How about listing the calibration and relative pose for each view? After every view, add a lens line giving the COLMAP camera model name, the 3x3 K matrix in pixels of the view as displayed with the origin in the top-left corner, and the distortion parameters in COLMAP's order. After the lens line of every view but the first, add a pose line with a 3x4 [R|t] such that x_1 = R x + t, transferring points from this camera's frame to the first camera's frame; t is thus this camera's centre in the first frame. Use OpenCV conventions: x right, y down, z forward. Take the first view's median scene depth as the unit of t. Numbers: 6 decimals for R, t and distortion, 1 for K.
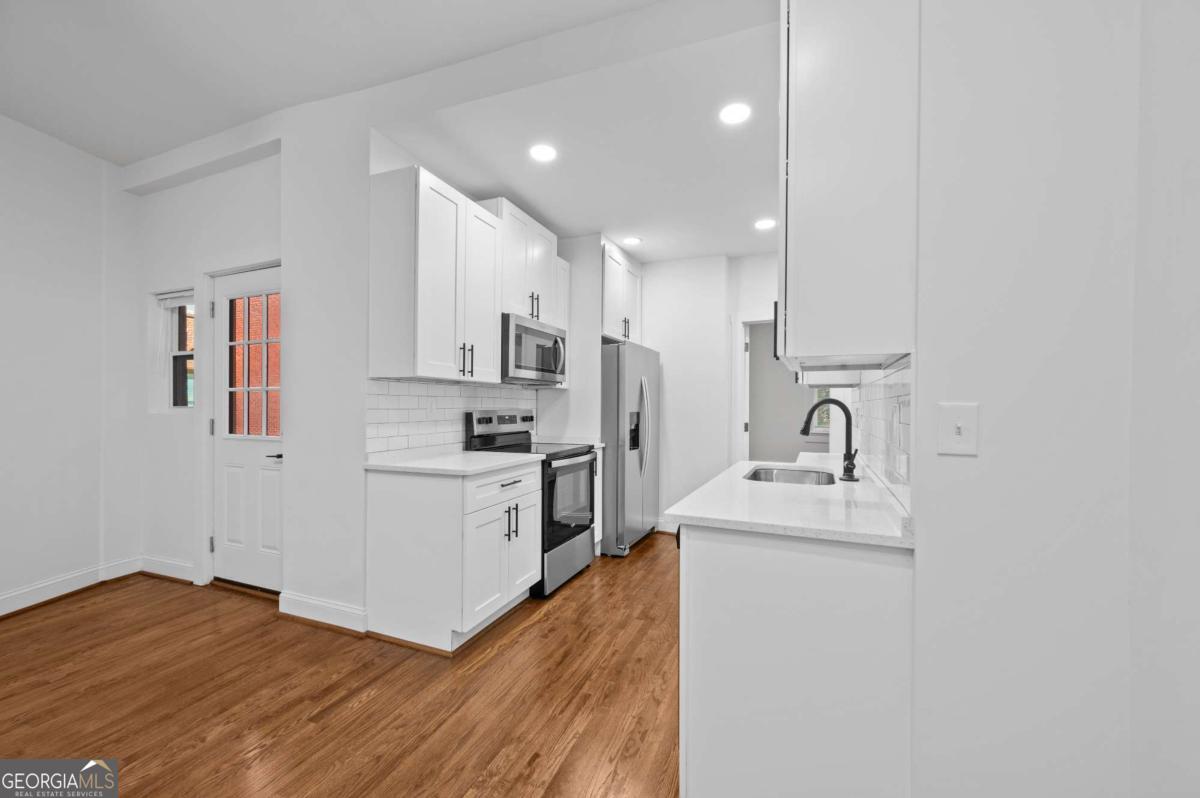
lens RADIAL K [[473.0, 0, 603.5], [0, 473.0, 408.4], [0, 0, 1]] dist [-0.001940, -0.000377]
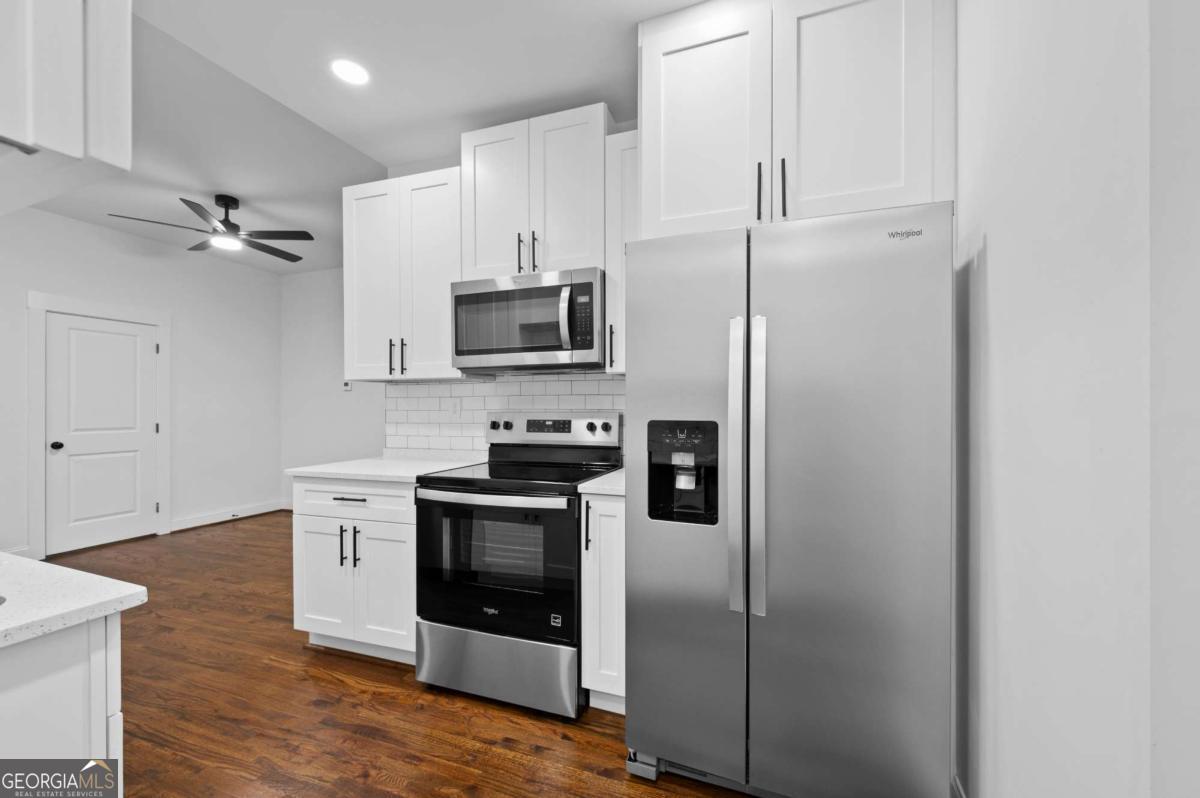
lens RADIAL K [[473.0, 0, 603.5], [0, 473.0, 408.4], [0, 0, 1]] dist [-0.001940, -0.000377]
pose [[0.061534, -0.000942, -0.998105, 0.589835], [-0.001077, 0.999999, -0.001010, -0.002045], [0.998104, 0.001137, 0.061533, 1.231141]]
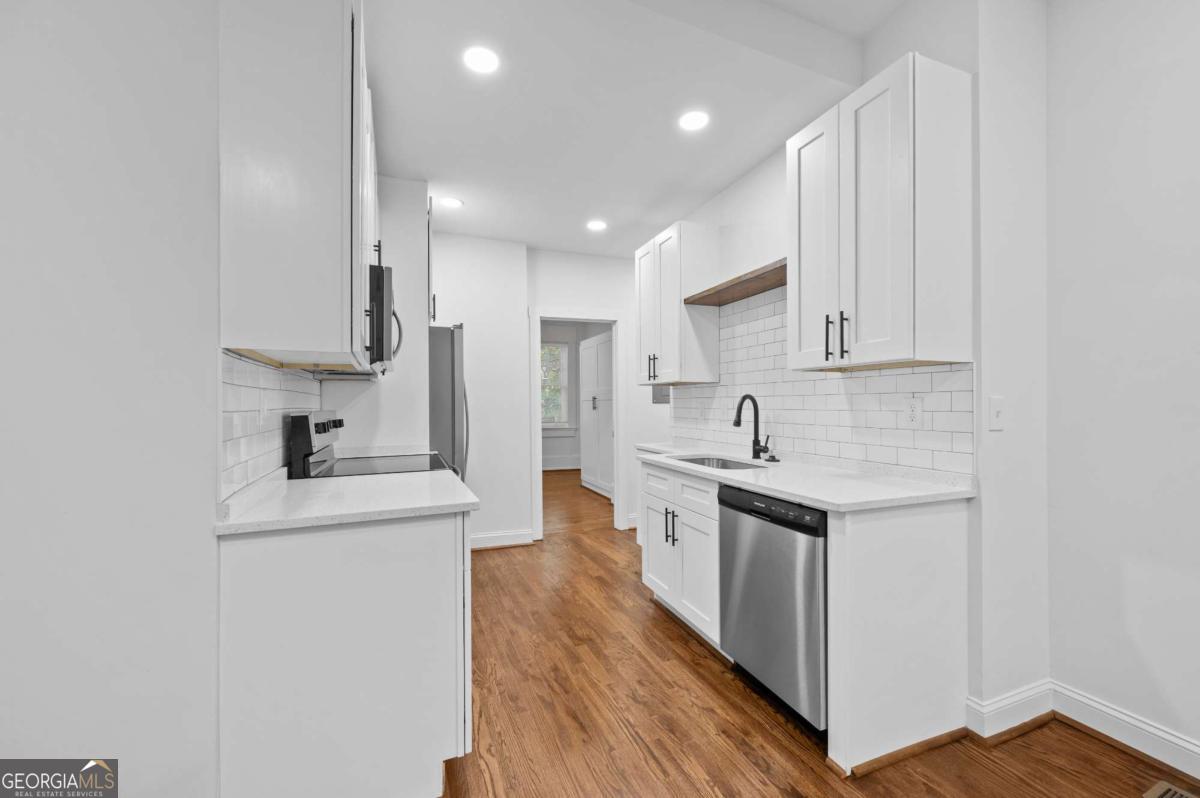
lens RADIAL K [[481.4, 0, 611.8], [0, 481.4, 404.7], [0, 0, 1]] dist [-0.000601, -0.000078]
pose [[0.704178, -0.010559, 0.709945, -0.473833], [0.013170, 0.999912, 0.001809, -0.001575], [-0.709902, 0.008076, 0.704254, 0.299911]]
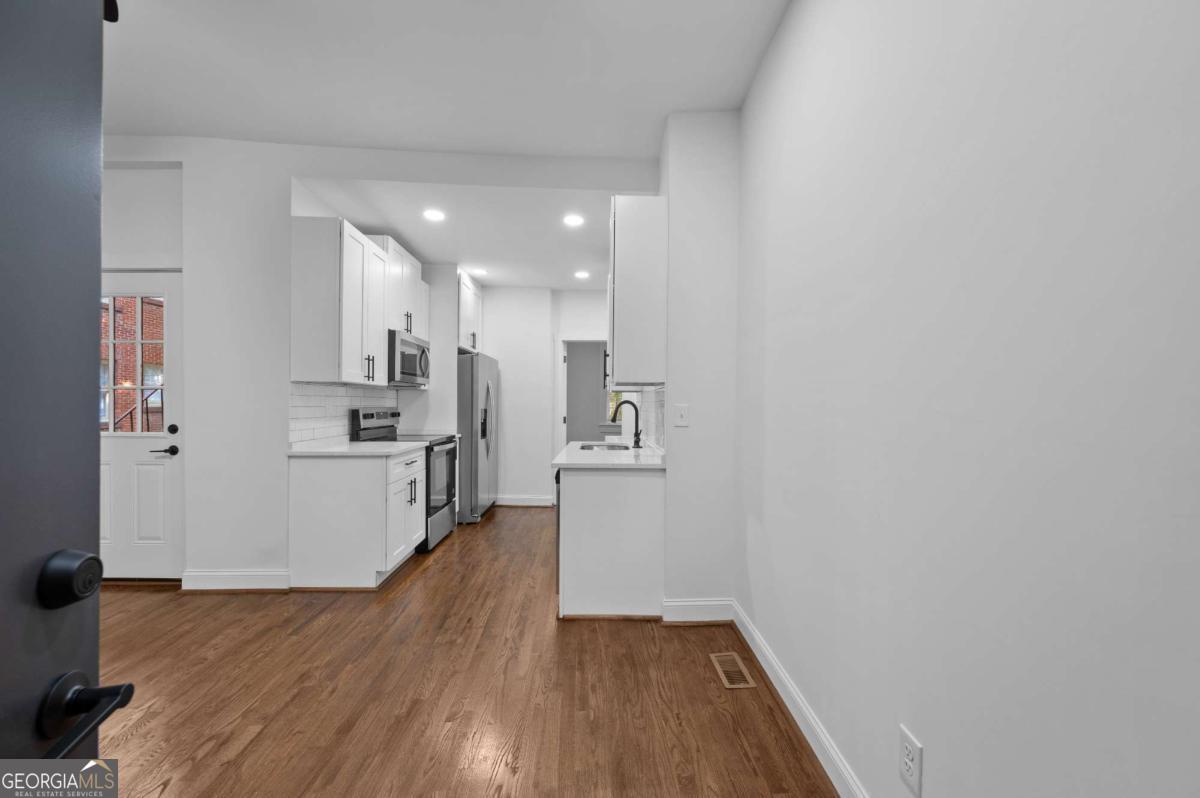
lens RADIAL K [[473.0, 0, 603.5], [0, 473.0, 408.4], [0, 0, 1]] dist [-0.001940, -0.000377]
pose [[0.911167, -0.002146, 0.412032, -0.220846], [-0.000758, 0.999976, 0.006886, -0.003143], [-0.412037, -0.006587, 0.911143, -0.379637]]
